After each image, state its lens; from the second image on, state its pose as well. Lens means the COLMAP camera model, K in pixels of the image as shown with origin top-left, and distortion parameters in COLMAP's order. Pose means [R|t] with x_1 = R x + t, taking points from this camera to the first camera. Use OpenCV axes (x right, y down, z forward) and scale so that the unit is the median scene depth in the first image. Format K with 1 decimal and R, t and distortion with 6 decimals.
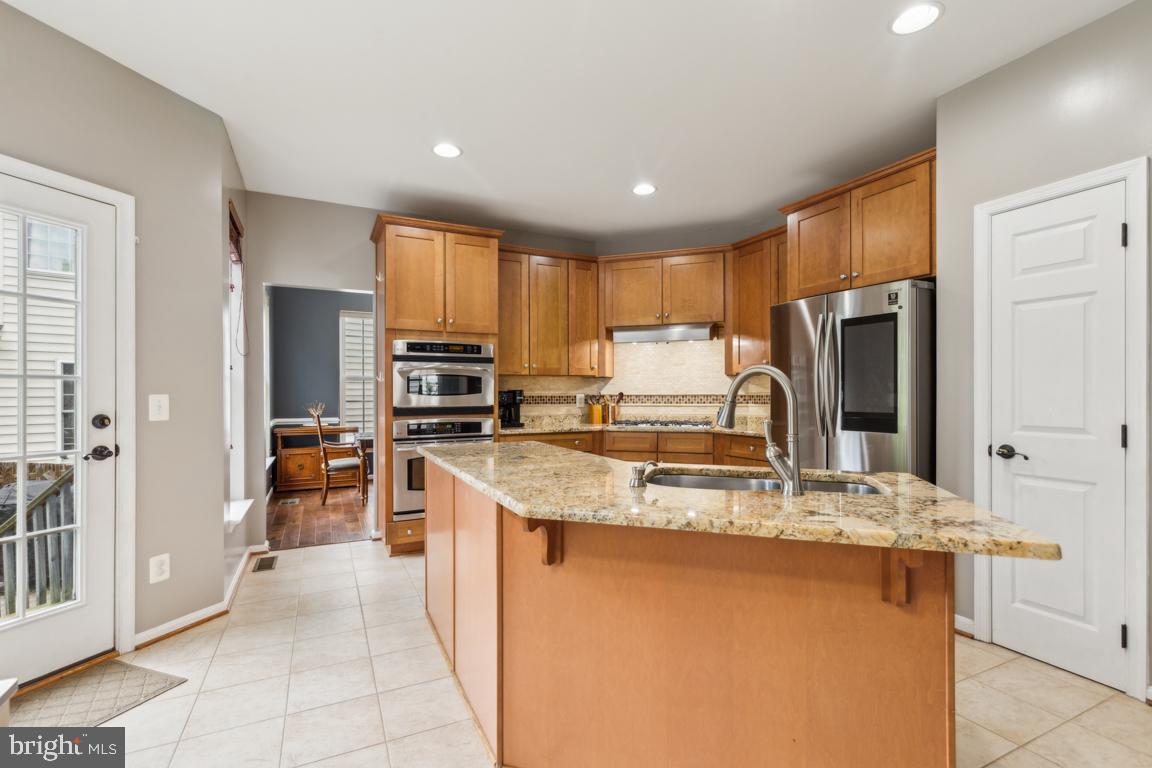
lens RADIAL K [[528.2, 0, 576.2], [0, 528.2, 394.6], [0, 0, 1]] dist [0.000912, 0.001900]
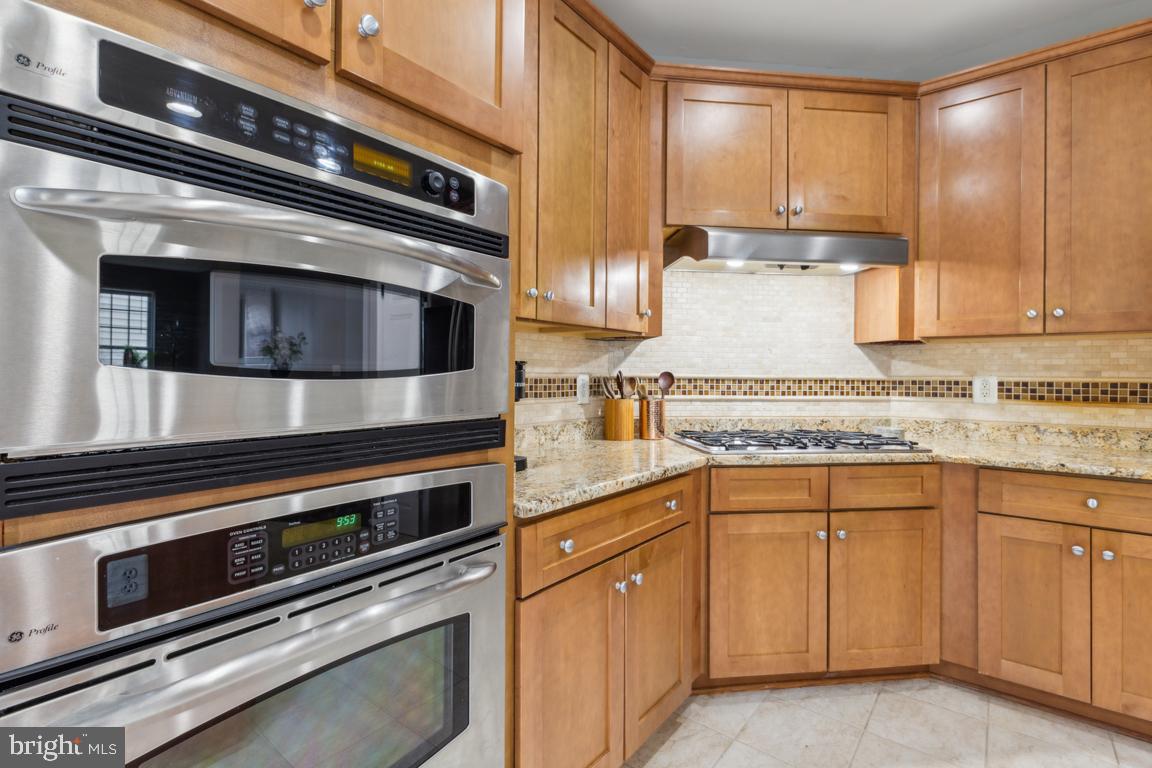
lens RADIAL K [[528.2, 0, 572.4], [0, 528.2, 381.8], [0, 0, 1]] dist [0.000912, 0.001900]
pose [[0.907155, 0.004223, 0.420776, -0.198479], [-0.010834, 0.999853, 0.013322, -0.000732], [-0.420658, -0.016644, 0.907067, 0.613550]]
